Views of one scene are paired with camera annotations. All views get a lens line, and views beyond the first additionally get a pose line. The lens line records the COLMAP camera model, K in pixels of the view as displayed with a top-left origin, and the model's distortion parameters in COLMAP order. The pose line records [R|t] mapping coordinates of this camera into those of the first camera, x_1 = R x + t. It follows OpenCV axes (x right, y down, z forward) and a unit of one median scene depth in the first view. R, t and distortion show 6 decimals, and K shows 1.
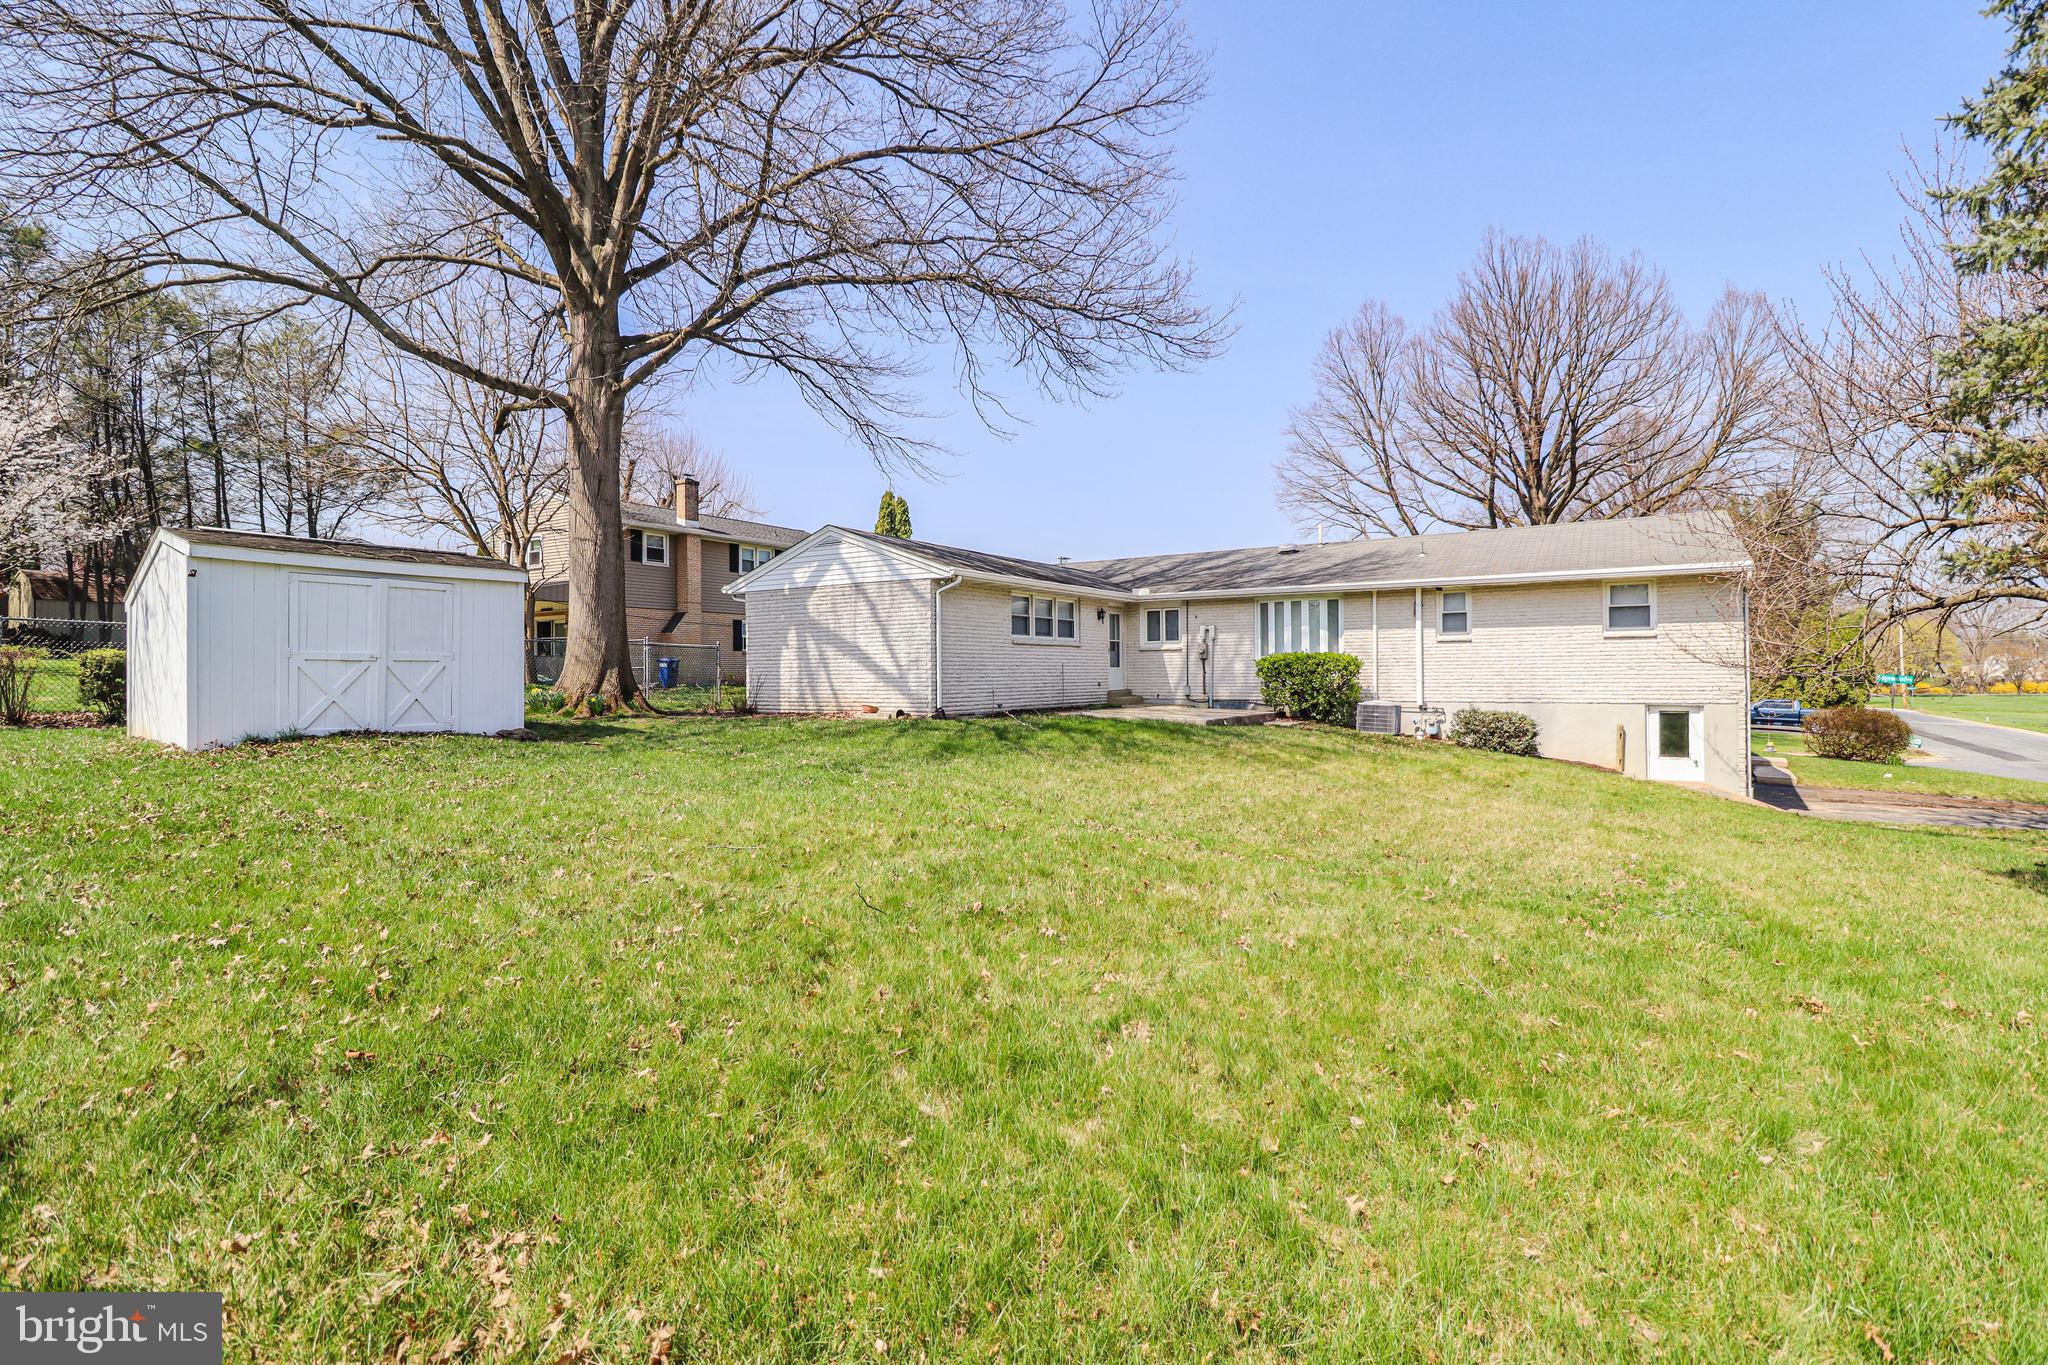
lens RADIAL K [[945.8, 0, 1045.8], [0, 945.8, 667.7], [0, 0, 1]] dist [0.002011, -0.015754]
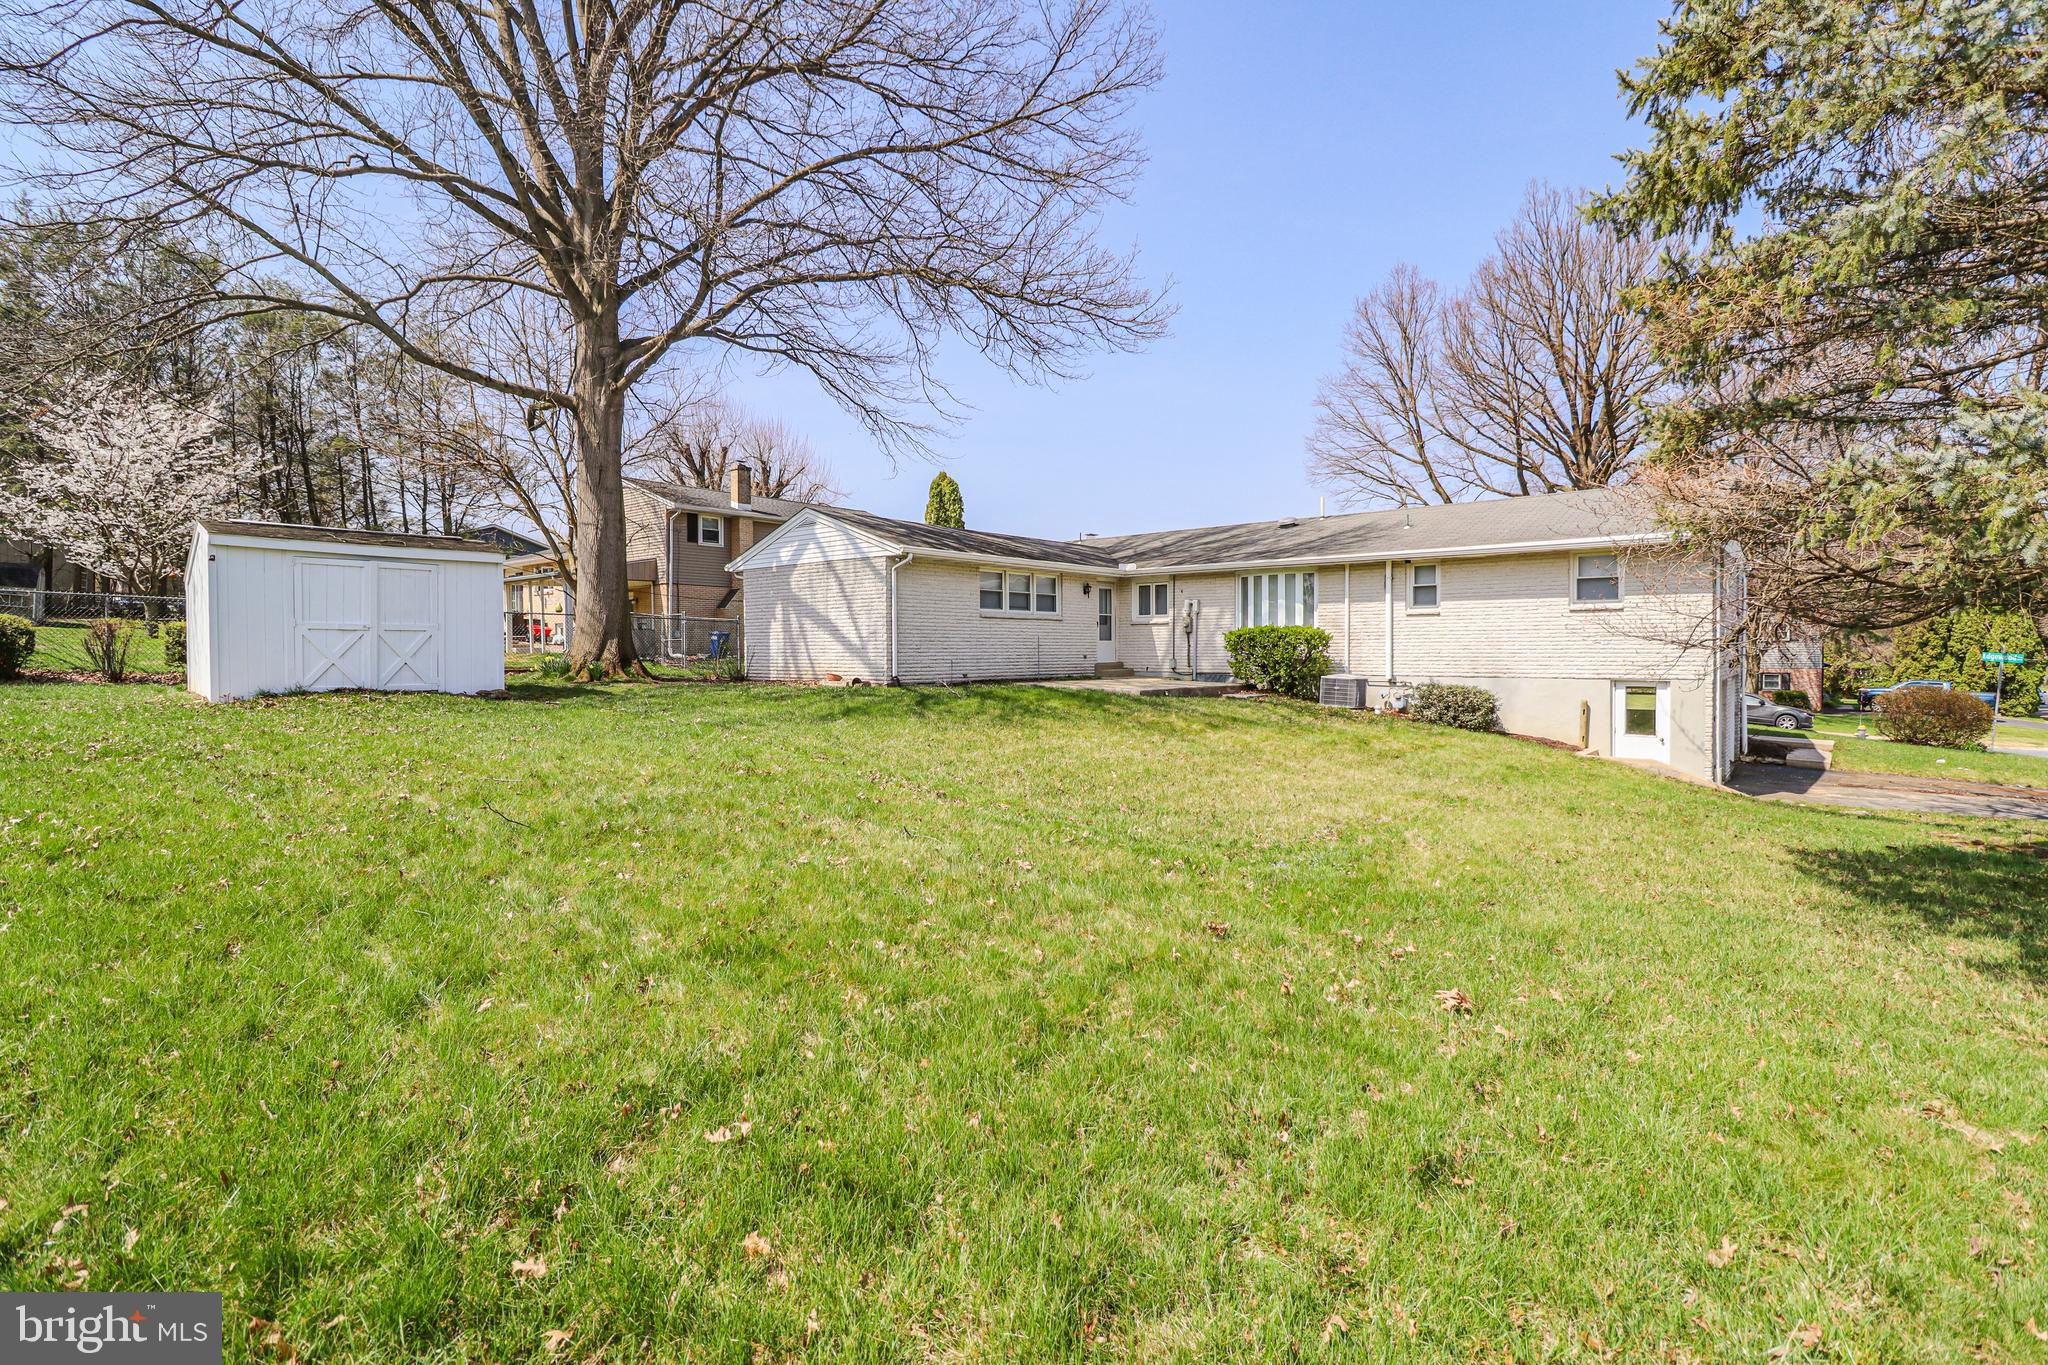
lens RADIAL K [[945.8, 0, 1045.8], [0, 945.8, 667.7], [0, 0, 1]] dist [0.002011, -0.015754]
pose [[0.989988, 0.007411, -0.140957, 0.186299], [-0.003892, 0.999674, 0.025223, 0.004139], [0.141098, -0.024422, 0.989694, -0.036044]]
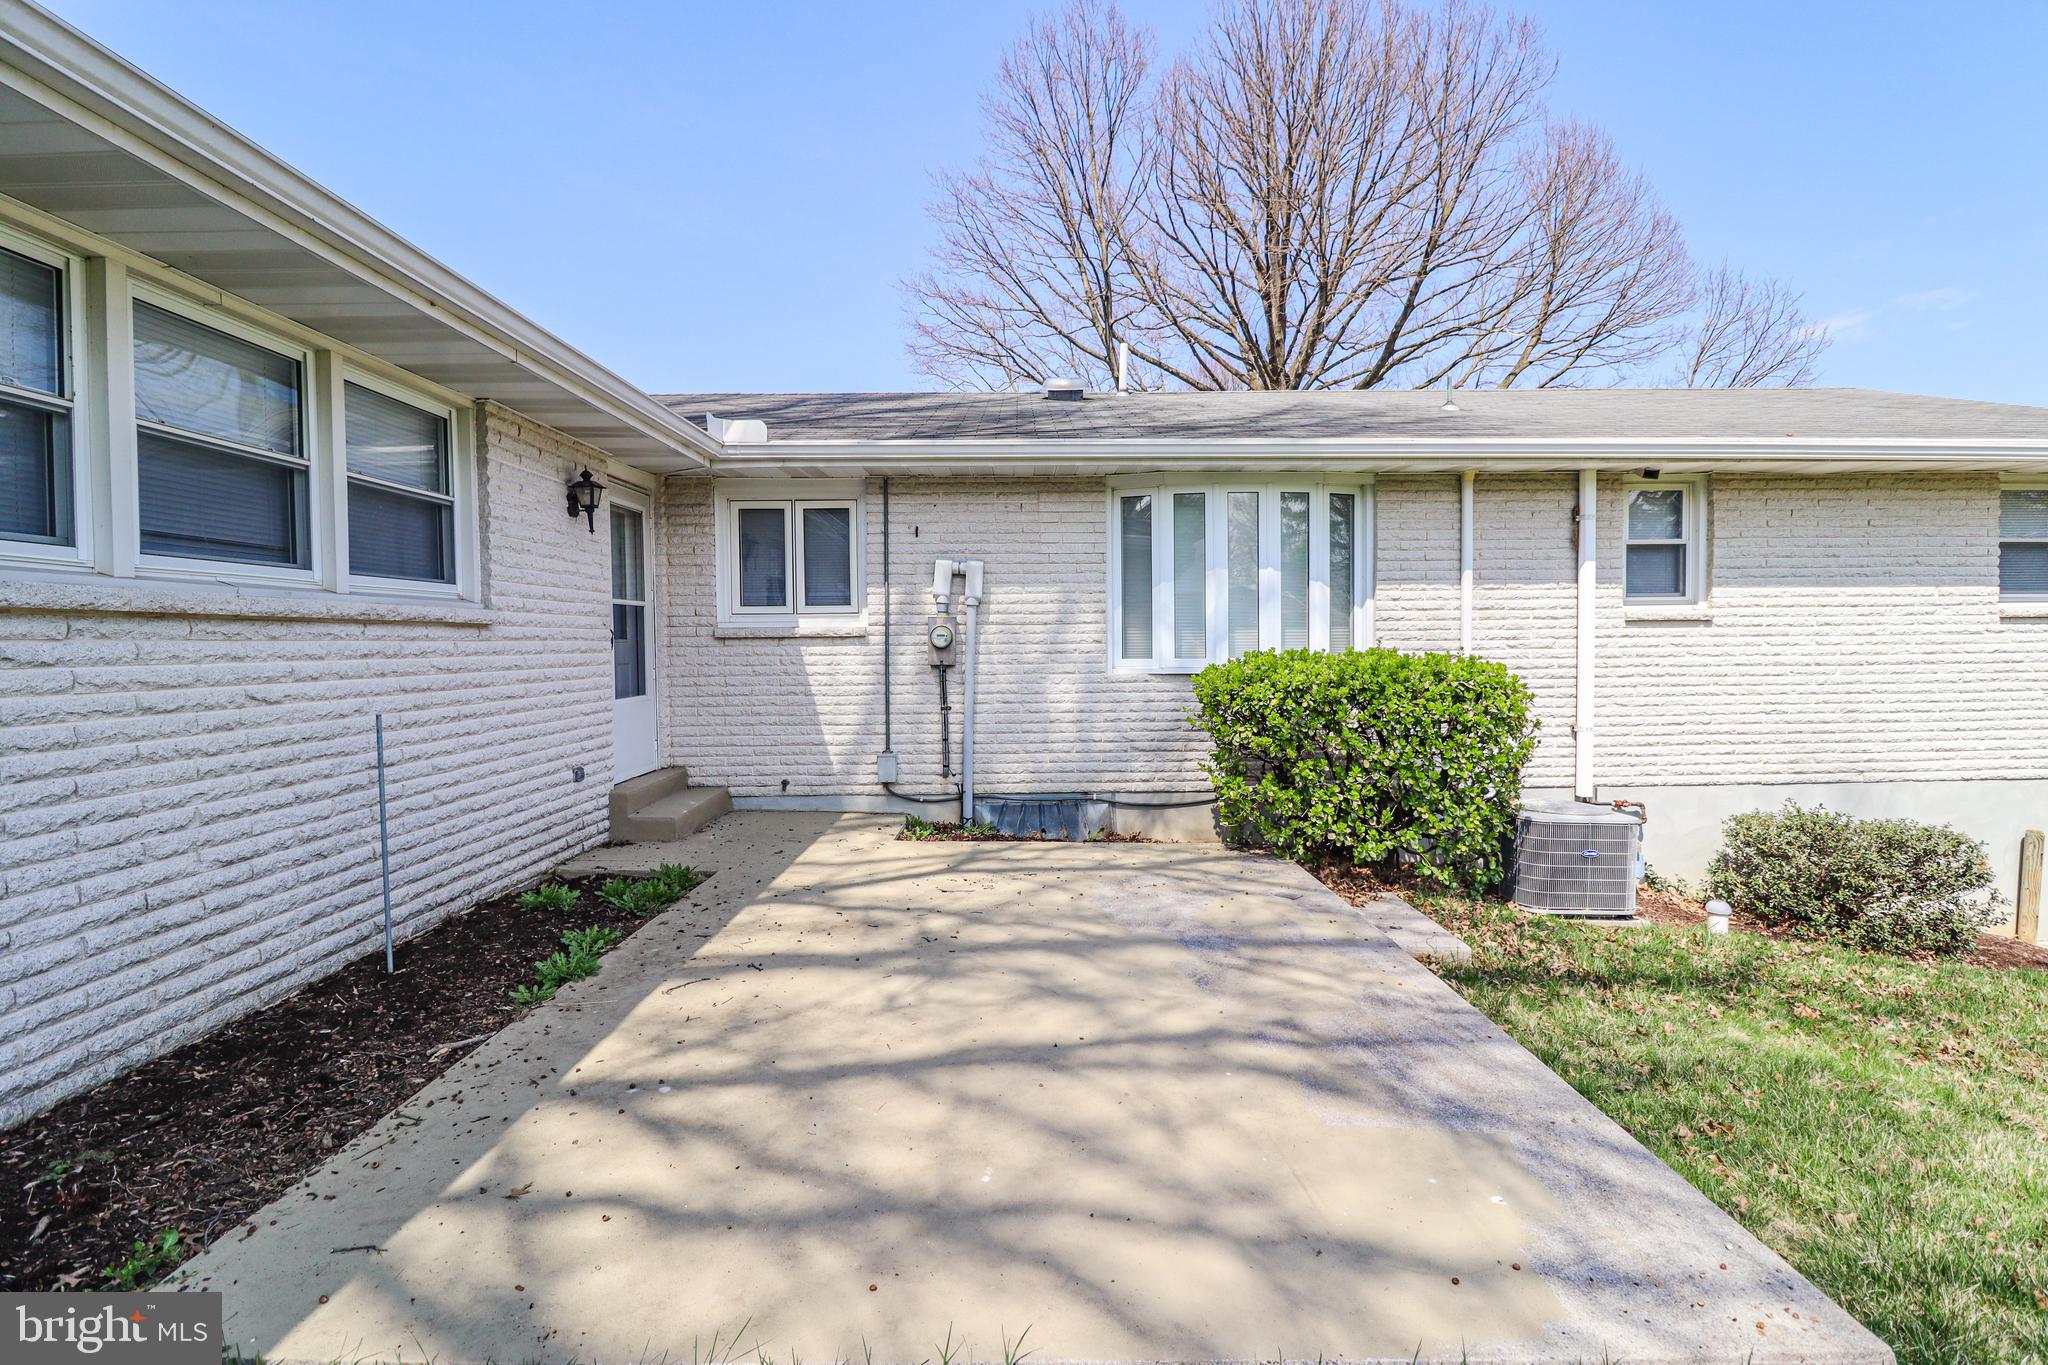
lens RADIAL K [[945.8, 0, 1045.8], [0, 945.8, 667.7], [0, 0, 1]] dist [0.002011, -0.015754]
pose [[0.839567, -0.015808, 0.543026, 0.029283], [0.001039, 0.999621, 0.027494, -0.020403], [-0.543255, -0.022519, 0.839266, 0.842850]]
